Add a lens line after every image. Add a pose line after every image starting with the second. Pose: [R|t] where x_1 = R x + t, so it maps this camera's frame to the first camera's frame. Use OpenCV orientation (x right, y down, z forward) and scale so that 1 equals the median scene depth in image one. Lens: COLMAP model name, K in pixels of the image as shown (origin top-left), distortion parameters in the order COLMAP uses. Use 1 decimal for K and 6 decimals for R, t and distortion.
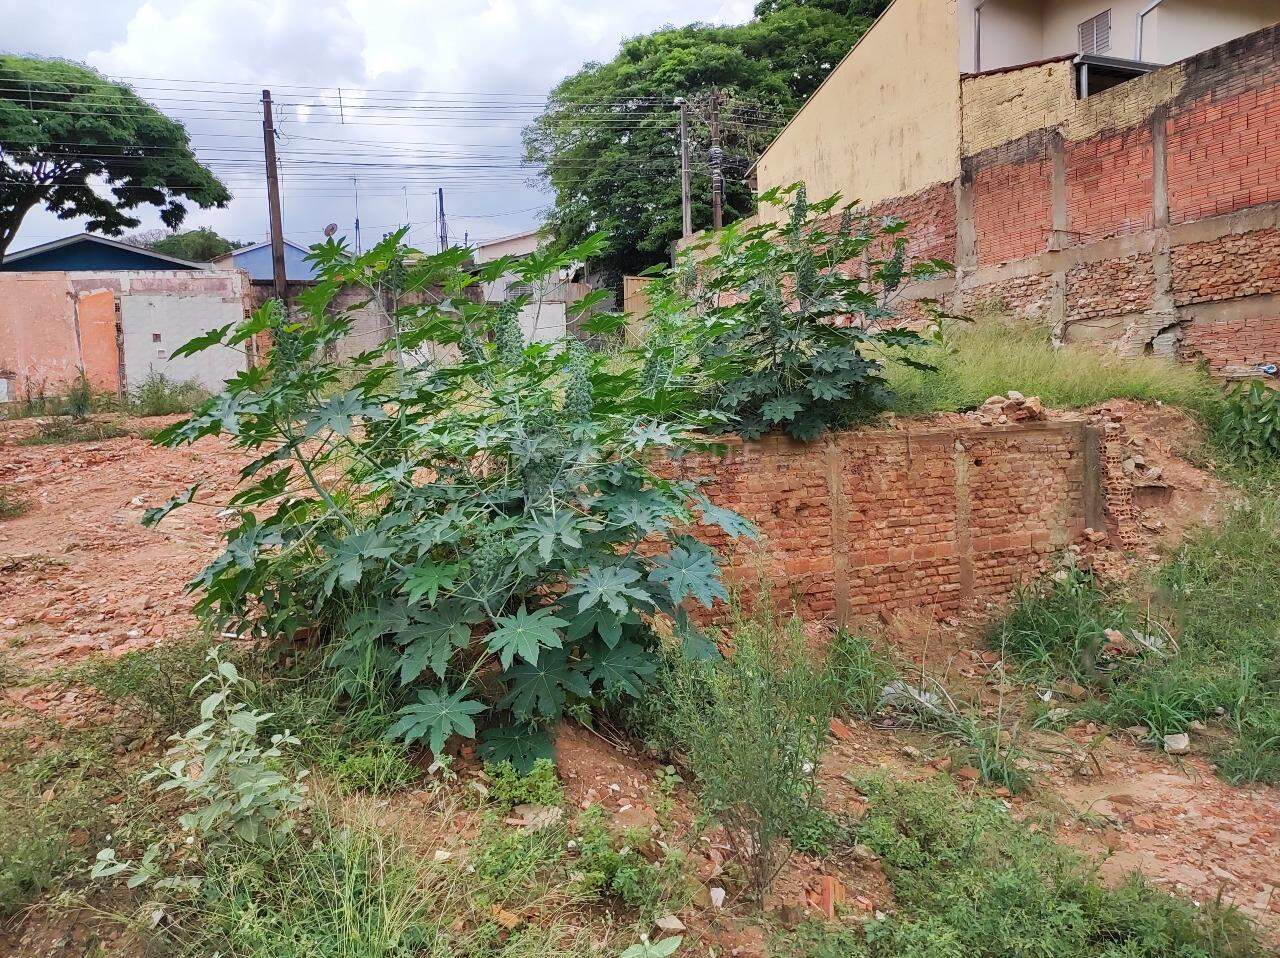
lens RADIAL K [[941.0, 0, 644.6], [0, 941.0, 469.5], [0, 0, 1]] dist [0.025371, -0.020228]
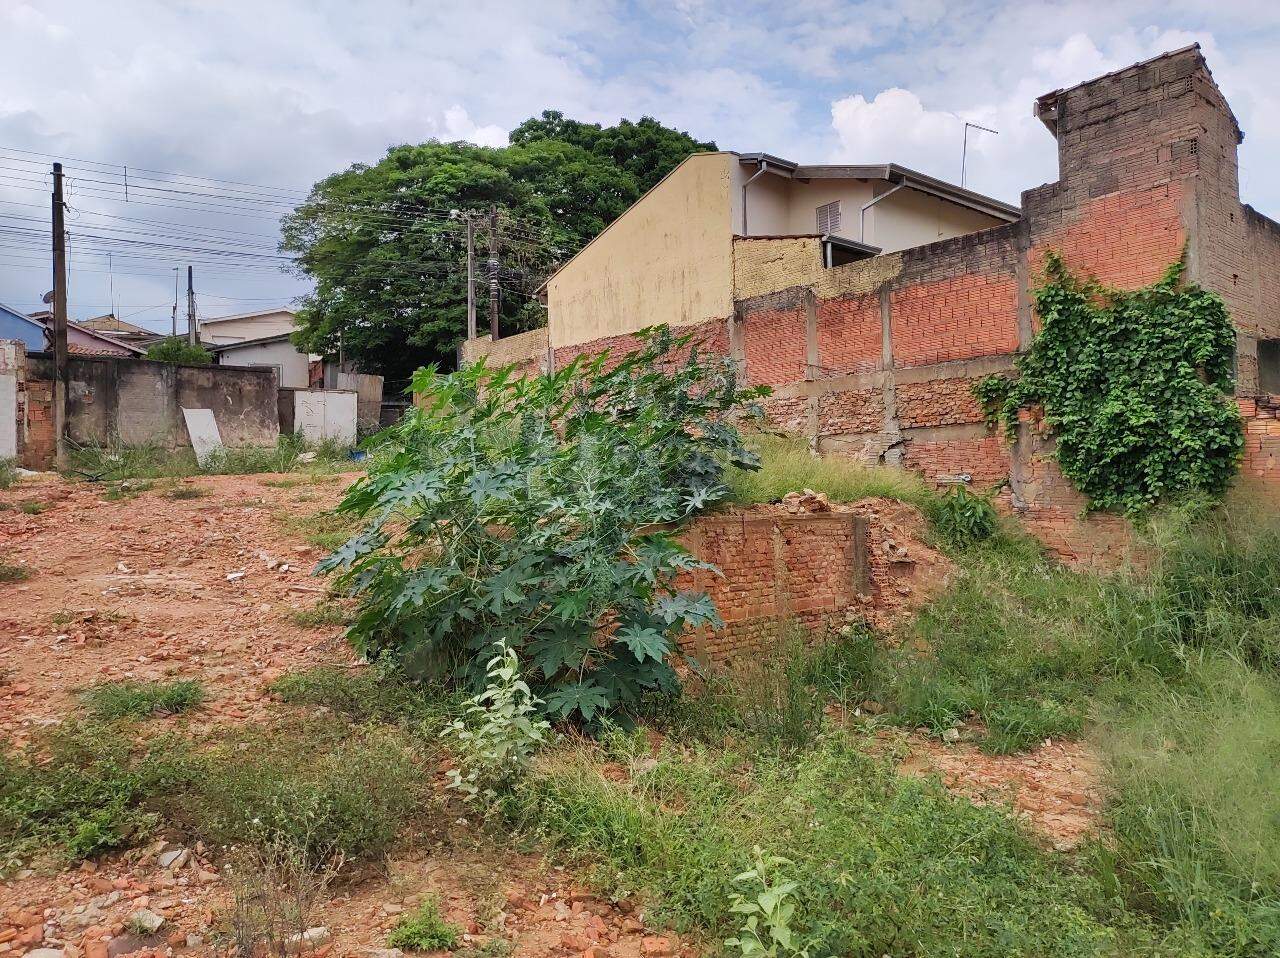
lens RADIAL K [[941.0, 0, 643.1], [0, 941.0, 463.1], [0, 0, 1]] dist [0.025371, -0.020228]
pose [[0.952234, 0.034765, 0.303384, -0.166262], [-0.002892, 0.994481, -0.104879, 0.014507], [-0.305356, 0.098992, 0.947079, -0.129221]]
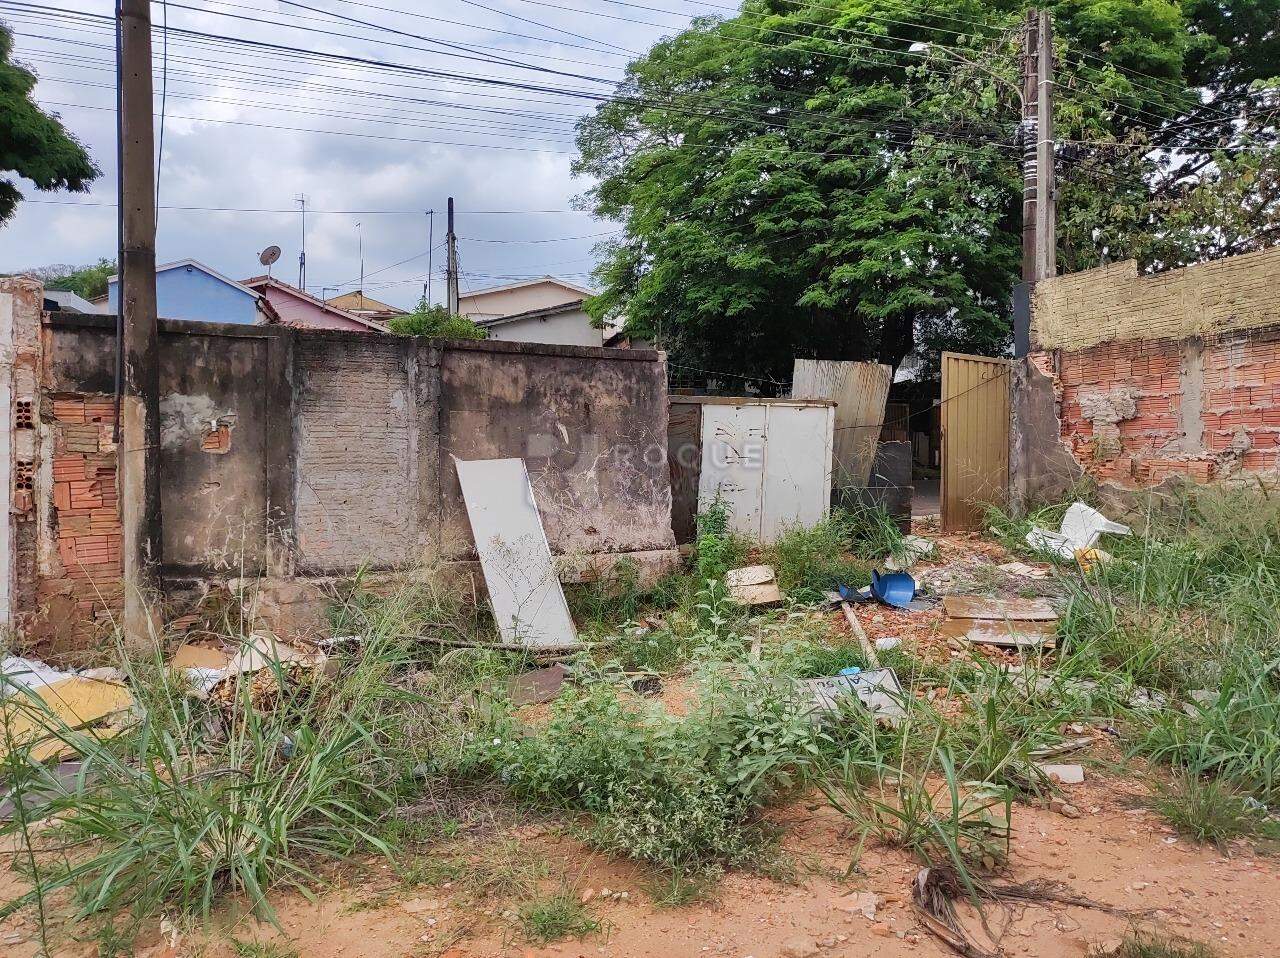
lens RADIAL K [[941.0, 0, 640.7], [0, 941.0, 471.7], [0, 0, 1]] dist [0.025371, -0.020228]
pose [[0.996384, 0.041202, 0.074301, -0.350247], [-0.035982, 0.996878, -0.070284, -0.195667], [-0.076965, 0.067356, 0.994756, 0.995820]]
